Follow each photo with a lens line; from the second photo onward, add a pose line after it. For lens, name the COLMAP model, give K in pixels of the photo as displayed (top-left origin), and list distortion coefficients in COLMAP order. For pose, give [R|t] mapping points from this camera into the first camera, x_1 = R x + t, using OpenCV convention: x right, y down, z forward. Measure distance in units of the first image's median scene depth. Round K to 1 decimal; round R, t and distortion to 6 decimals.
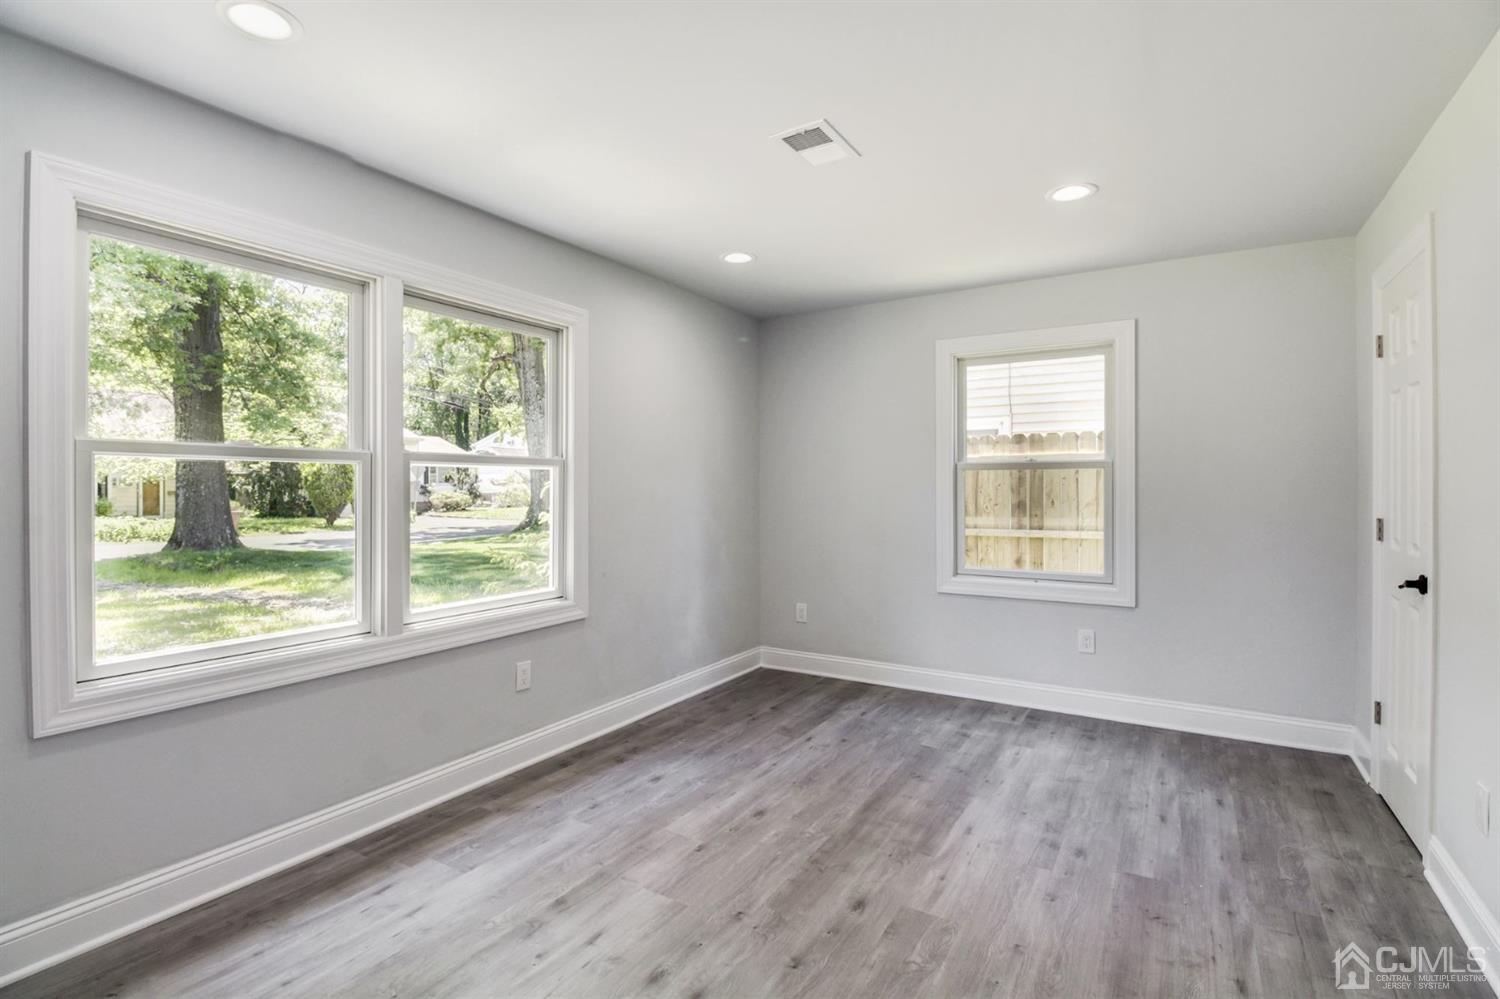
lens RADIAL K [[695.5, 0, 743.7], [0, 695.5, 478.7], [0, 0, 1]] dist [0.001757, -0.010205]
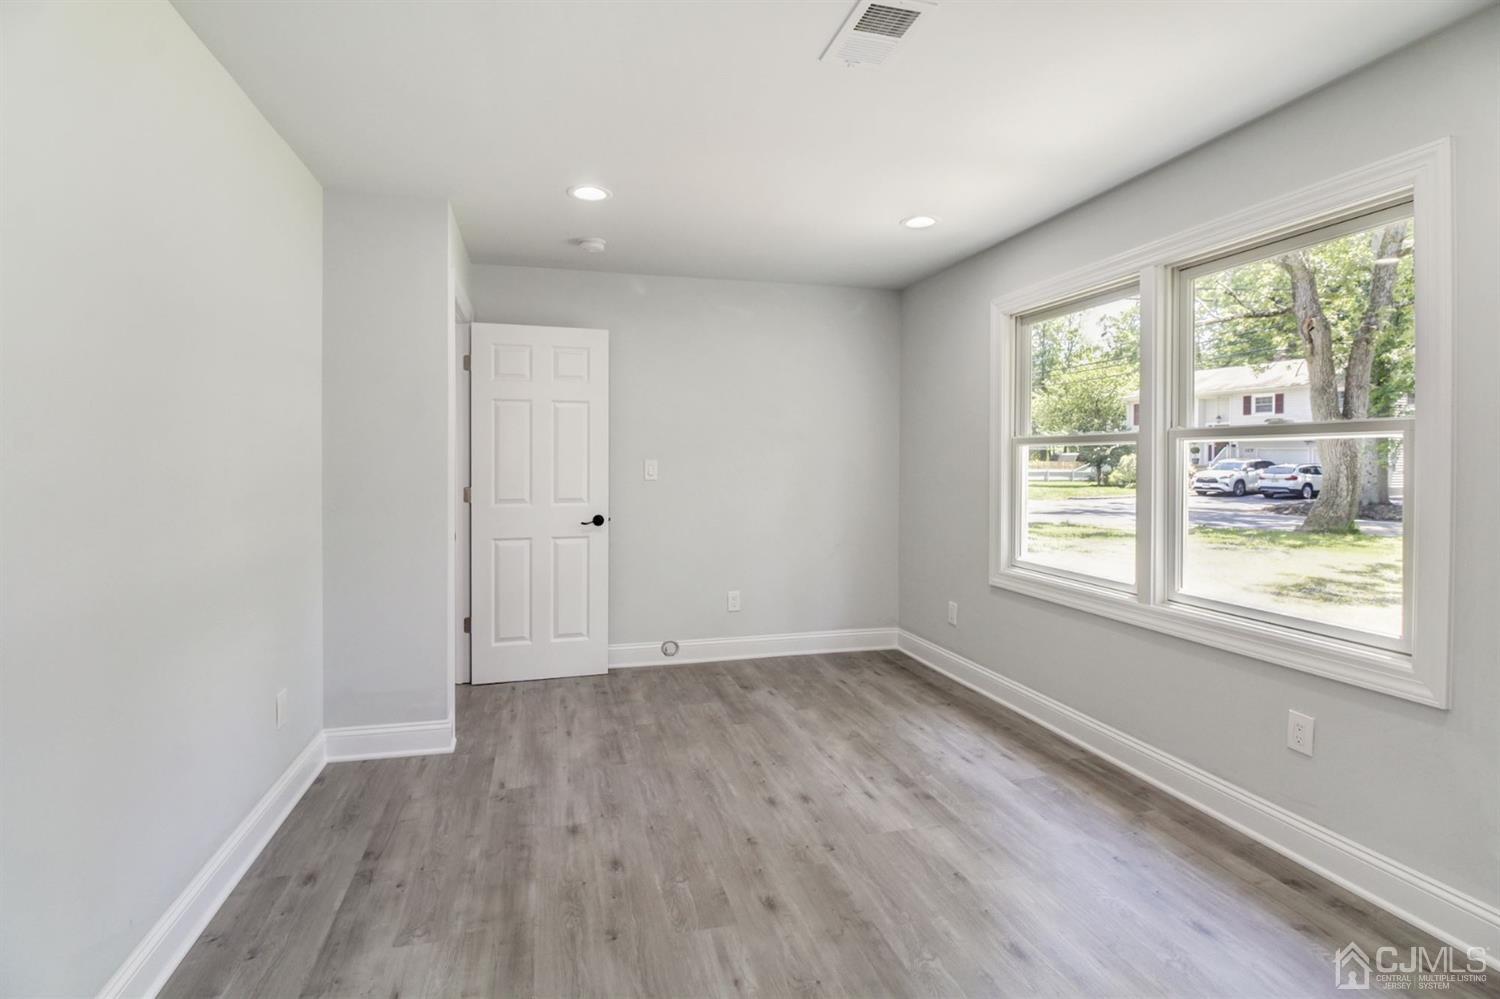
lens RADIAL K [[713.4, 0, 749.8], [0, 713.4, 480.1], [0, 0, 1]] dist [-0.000109, -0.012240]
pose [[-0.671460, 0.017137, -0.740843, 0.806076], [0.005602, 0.999821, 0.018050, 0.013479], [0.741020, 0.007970, -0.671436, 1.463807]]
